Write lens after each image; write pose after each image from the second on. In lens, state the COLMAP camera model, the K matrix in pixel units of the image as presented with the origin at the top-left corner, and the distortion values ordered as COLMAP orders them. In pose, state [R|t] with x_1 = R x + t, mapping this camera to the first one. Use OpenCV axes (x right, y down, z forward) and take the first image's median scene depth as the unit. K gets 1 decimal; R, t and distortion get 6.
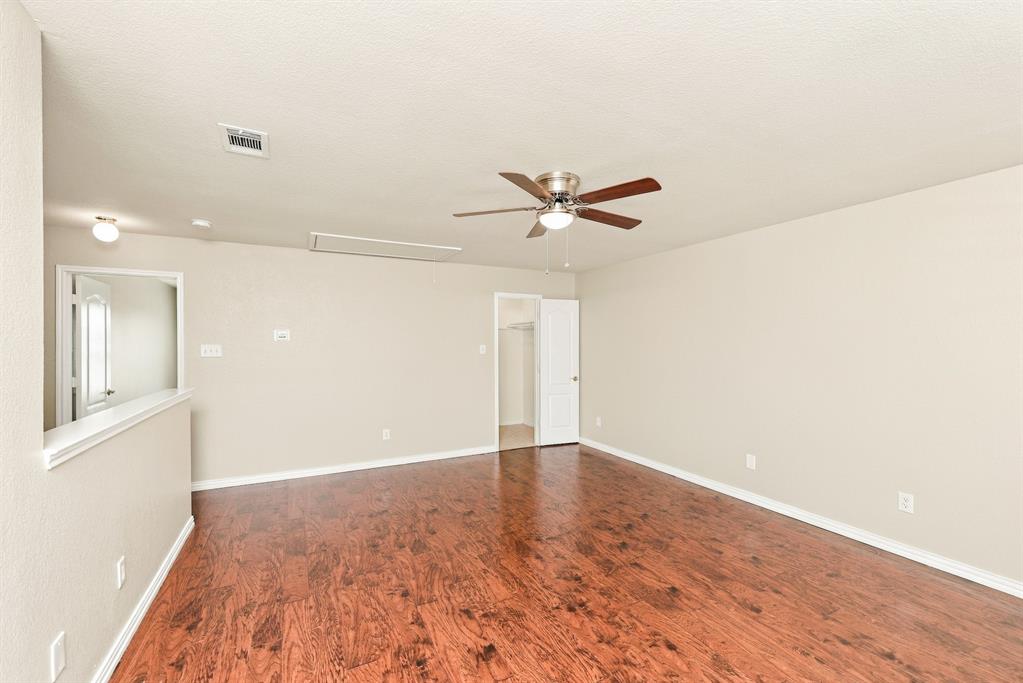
lens RADIAL K [[418.8, 0, 522.2], [0, 418.8, 347.0], [0, 0, 1]] dist [0.004171, -0.000243]
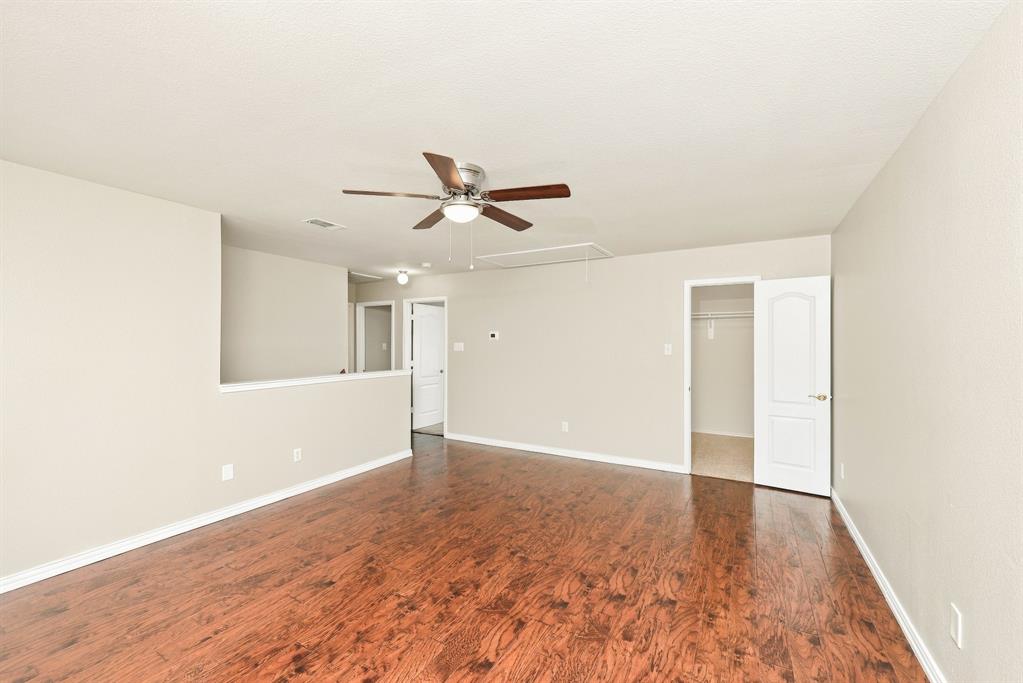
lens RADIAL K [[418.8, 0, 518.9], [0, 418.8, 336.8], [0, 0, 1]] dist [0.004171, -0.000243]
pose [[0.538211, -0.013369, -0.842704, 0.862839], [-0.007959, 0.999749, -0.020943, 0.003506], [0.842772, 0.017979, 0.537970, 0.527360]]
